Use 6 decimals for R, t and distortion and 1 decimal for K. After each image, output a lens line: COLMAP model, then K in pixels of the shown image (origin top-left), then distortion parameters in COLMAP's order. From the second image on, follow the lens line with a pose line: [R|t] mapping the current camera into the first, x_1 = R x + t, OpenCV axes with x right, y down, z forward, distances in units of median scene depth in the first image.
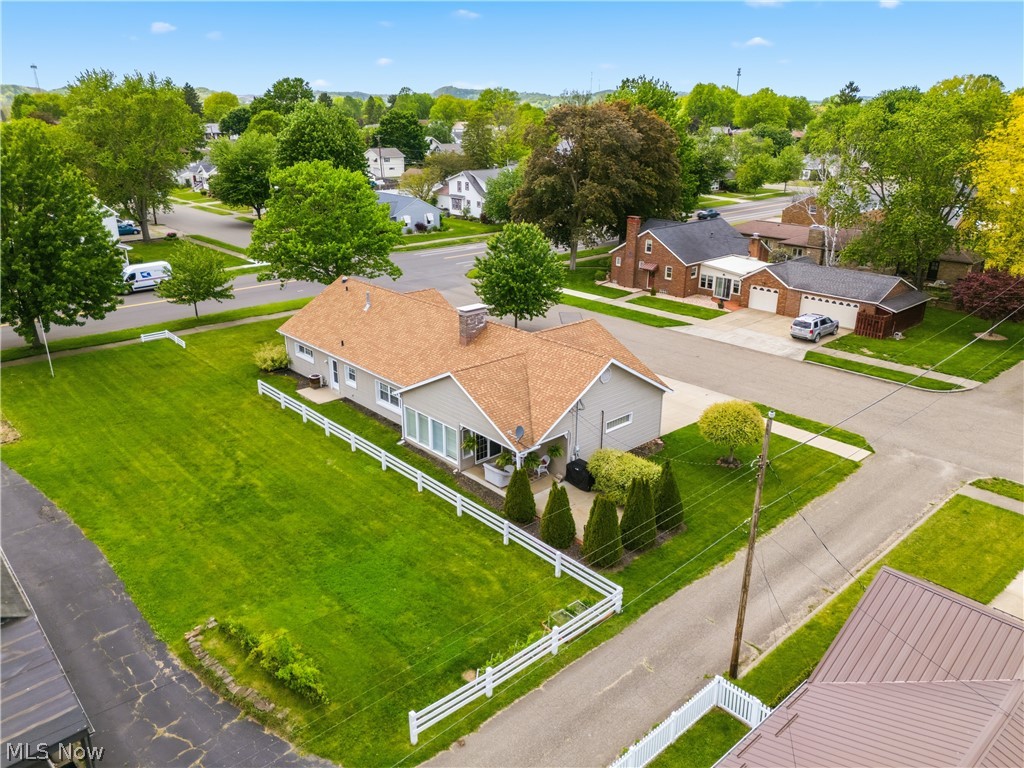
lens RADIAL K [[756.2, 0, 509.4], [0, 756.2, 373.6], [0, 0, 1]] dist [0.049008, -0.054539]
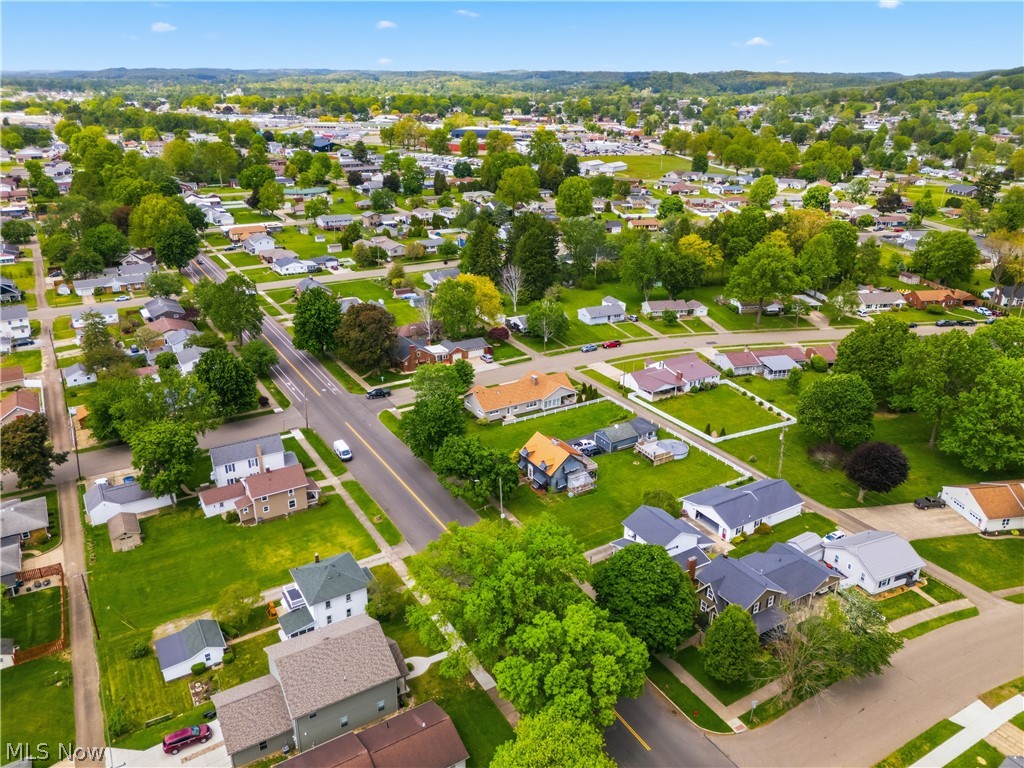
lens RADIAL K [[756.2, 0, 514.0], [0, 756.2, 384.5], [0, 0, 1]] dist [0.049008, -0.054539]
pose [[0.199380, -0.373166, 0.906088, -3.482035], [0.320539, 0.898621, 0.299558, -1.198839], [-0.926014, 0.230710, 0.298781, -0.158788]]
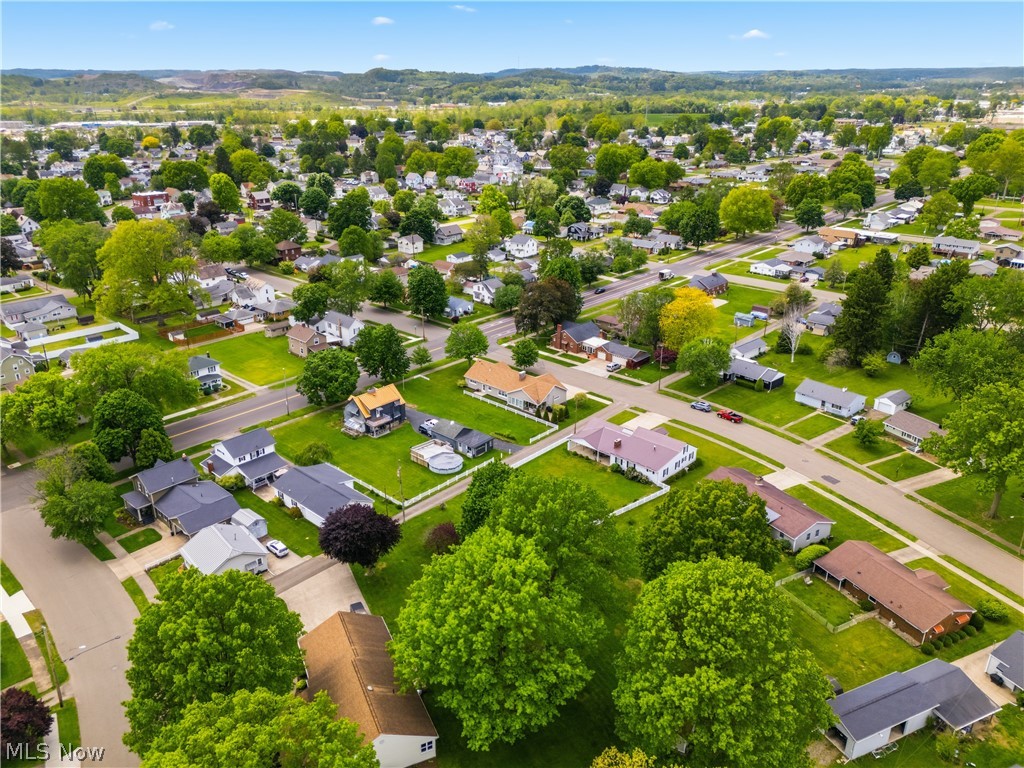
lens RADIAL K [[756.2, 0, 506.4], [0, 756.2, 383.5], [0, 0, 1]] dist [0.049008, -0.054539]
pose [[0.996084, -0.036308, 0.080612, -0.429782], [0.032194, 0.998140, 0.051763, -0.221327], [-0.082341, -0.048965, 0.995401, -2.888329]]
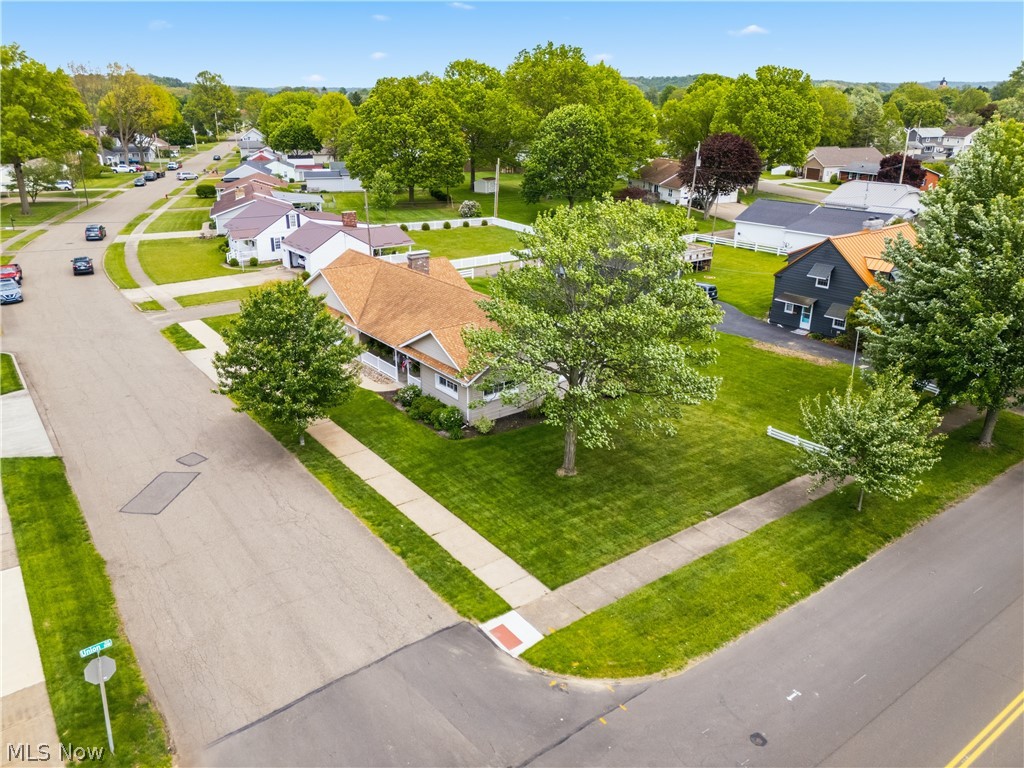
lens RADIAL K [[756.2, 0, 510.0], [0, 756.2, 383.5], [0, 0, 1]] dist [0.049008, -0.054539]
pose [[-0.995019, -0.032309, 0.094300, -0.292844], [0.036552, 0.761861, 0.646709, -0.655801], [-0.092738, 0.646935, -0.756885, 1.829718]]
